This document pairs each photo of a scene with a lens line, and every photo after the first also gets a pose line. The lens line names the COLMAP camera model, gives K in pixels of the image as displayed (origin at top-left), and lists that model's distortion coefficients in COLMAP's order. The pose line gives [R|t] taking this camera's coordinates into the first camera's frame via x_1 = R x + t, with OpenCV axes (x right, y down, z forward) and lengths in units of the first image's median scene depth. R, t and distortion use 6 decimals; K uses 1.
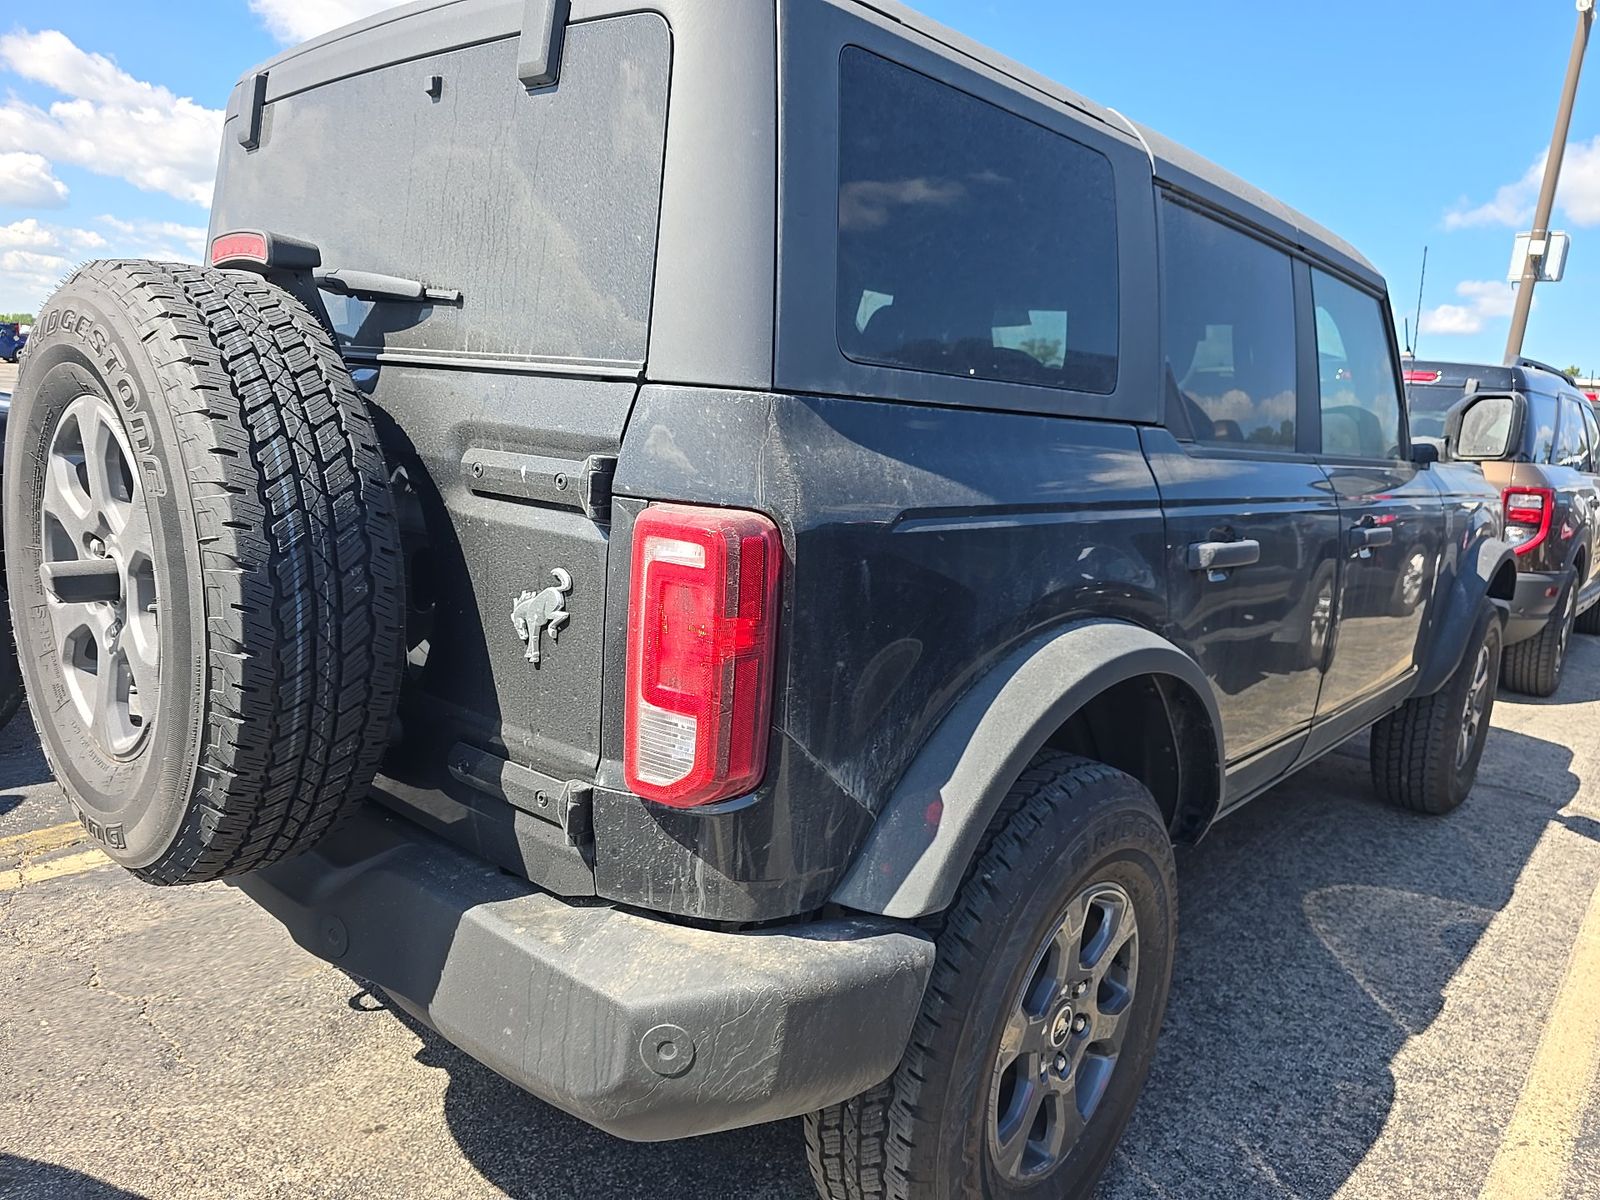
lens RADIAL K [[1126.6, 0, 821.7], [0, 1126.6, 603.8], [0, 0, 1]] dist [0.044379, -0.001460]
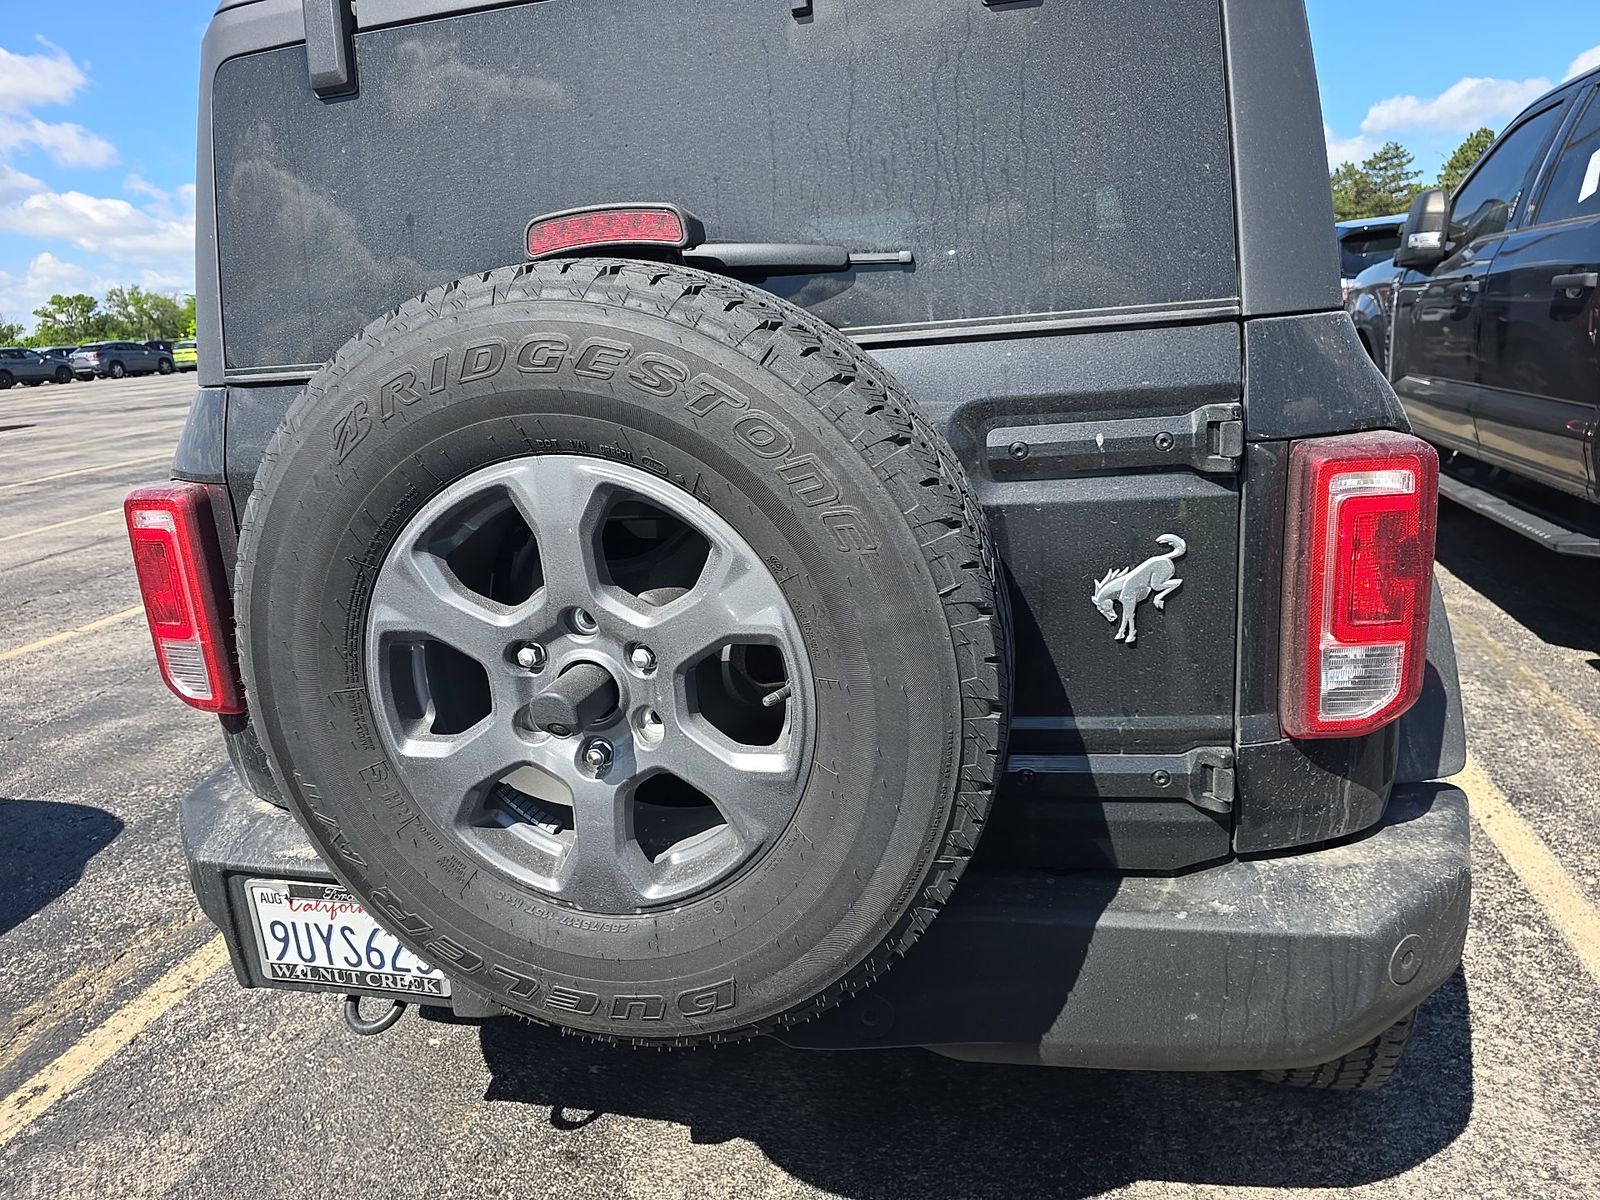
lens RADIAL K [[1126.6, 0, 821.7], [0, 1126.6, 603.8], [0, 0, 1]] dist [0.044379, -0.001460]
pose [[0.867411, -0.250980, 0.429660, -0.878402], [0.216249, 0.967810, 0.128765, -0.155088], [-0.448146, -0.018779, 0.893763, 0.287514]]
